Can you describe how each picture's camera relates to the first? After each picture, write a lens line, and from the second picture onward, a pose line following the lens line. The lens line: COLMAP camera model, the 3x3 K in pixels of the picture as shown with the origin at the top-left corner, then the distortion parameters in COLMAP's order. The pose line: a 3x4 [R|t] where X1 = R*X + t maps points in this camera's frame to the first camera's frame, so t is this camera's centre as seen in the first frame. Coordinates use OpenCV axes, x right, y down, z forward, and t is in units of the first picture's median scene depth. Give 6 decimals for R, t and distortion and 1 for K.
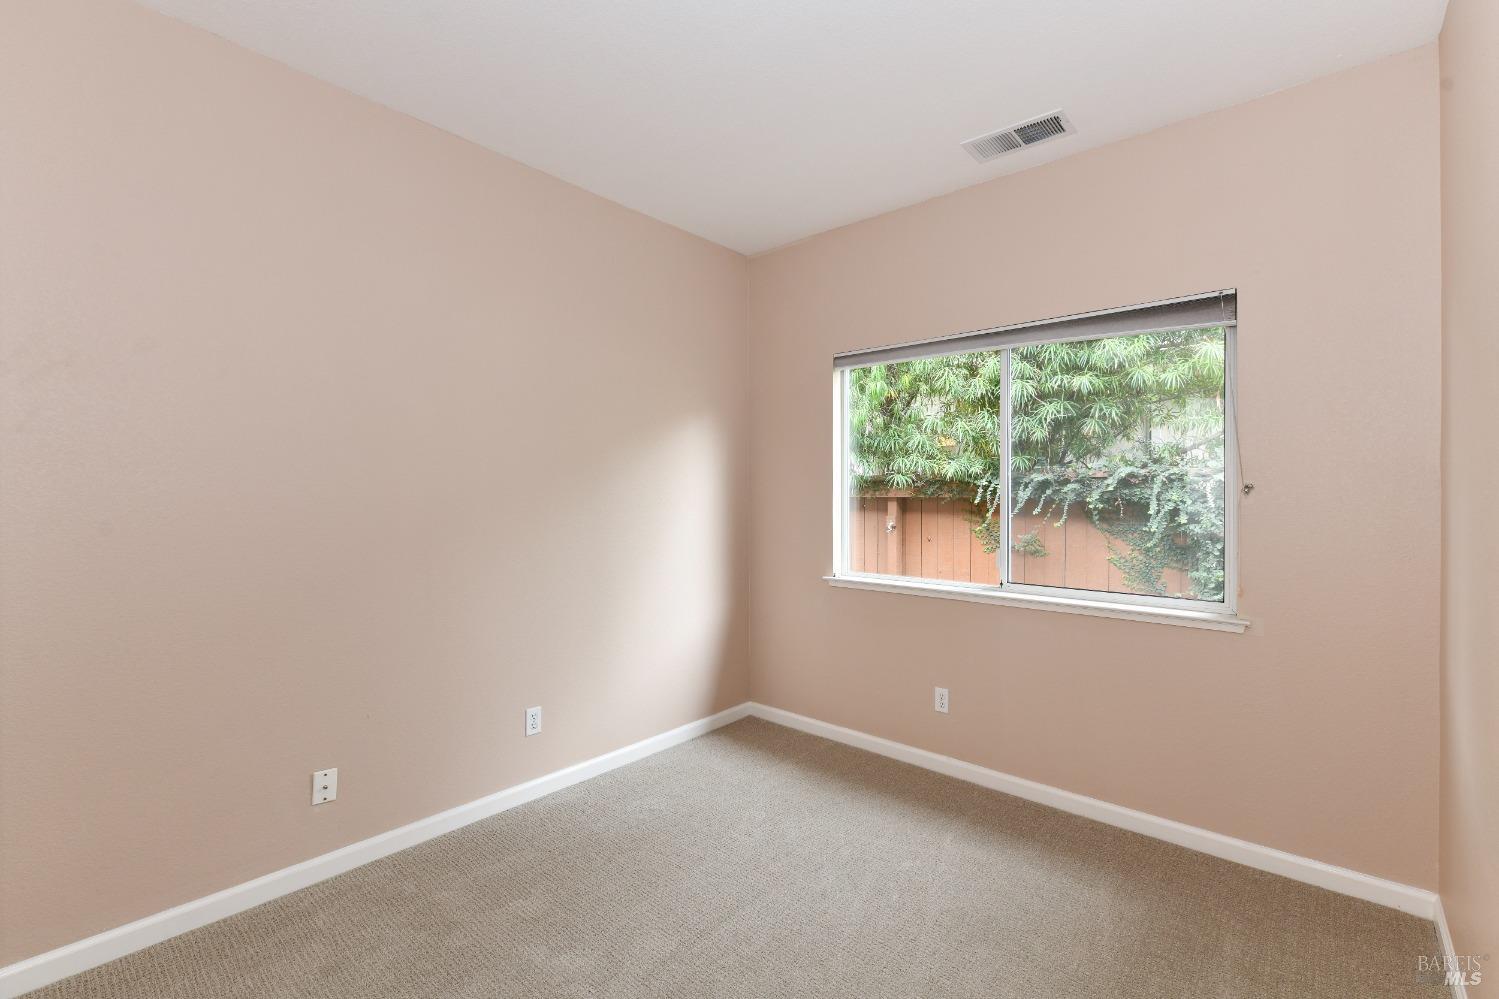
lens RADIAL K [[626.8, 0, 744.3], [0, 626.8, 493.7], [0, 0, 1]] dist [0.000205, -0.001838]
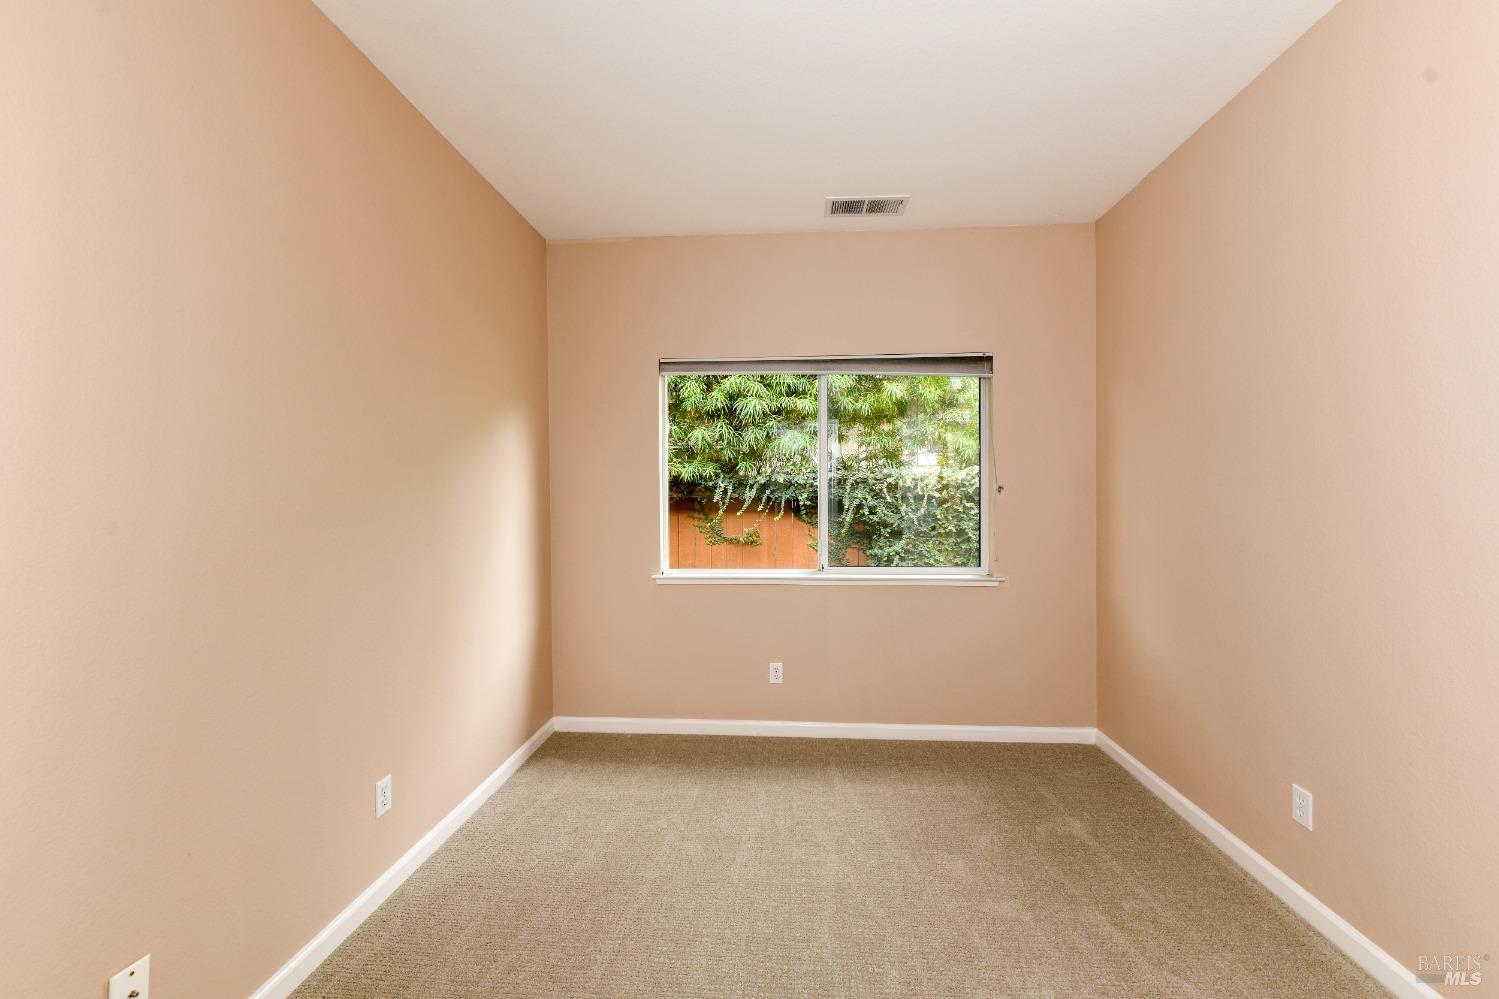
lens RADIAL K [[594.9, 0, 748.6], [0, 594.9, 496.0], [0, 0, 1]] dist [0.001107, -0.001021]
pose [[0.813181, -0.009450, 0.581934, -0.269120], [0.008070, 0.999955, 0.004962, -0.001273], [-0.581955, 0.000661, 0.813221, 0.105666]]
